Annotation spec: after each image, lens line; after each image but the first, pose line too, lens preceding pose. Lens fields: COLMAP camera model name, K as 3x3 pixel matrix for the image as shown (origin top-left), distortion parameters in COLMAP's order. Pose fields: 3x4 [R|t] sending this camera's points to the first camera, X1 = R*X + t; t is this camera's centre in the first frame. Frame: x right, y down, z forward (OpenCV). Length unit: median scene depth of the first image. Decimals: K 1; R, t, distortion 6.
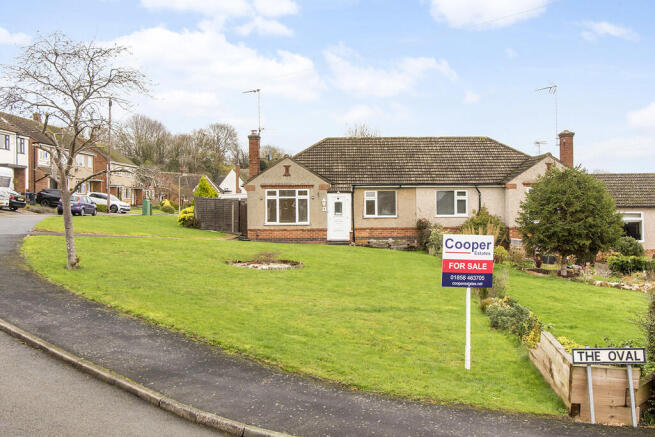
lens RADIAL K [[675.9, 0, 327.5], [0, 675.9, 218.5], [0, 0, 1]] dist [-0.001204, -0.002024]
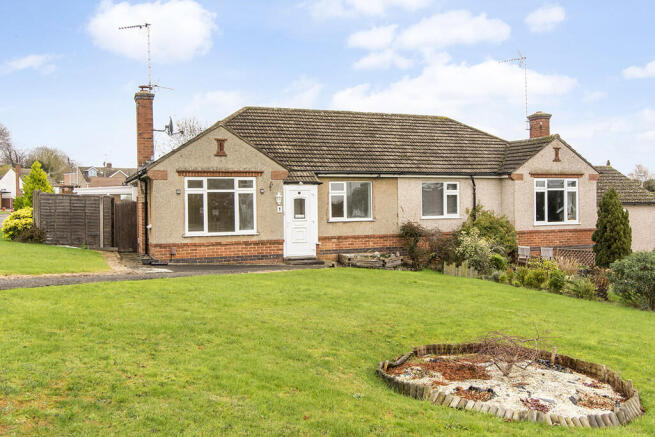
lens RADIAL K [[589.0, 0, 327.5], [0, 589.0, 218.5], [0, 0, 1]] dist [0.000357, 0.001097]
pose [[0.930256, -0.014655, 0.366618, -0.165571], [0.014553, 0.999889, 0.003043, -0.006249], [-0.366622, 0.002504, 0.930367, 0.461155]]
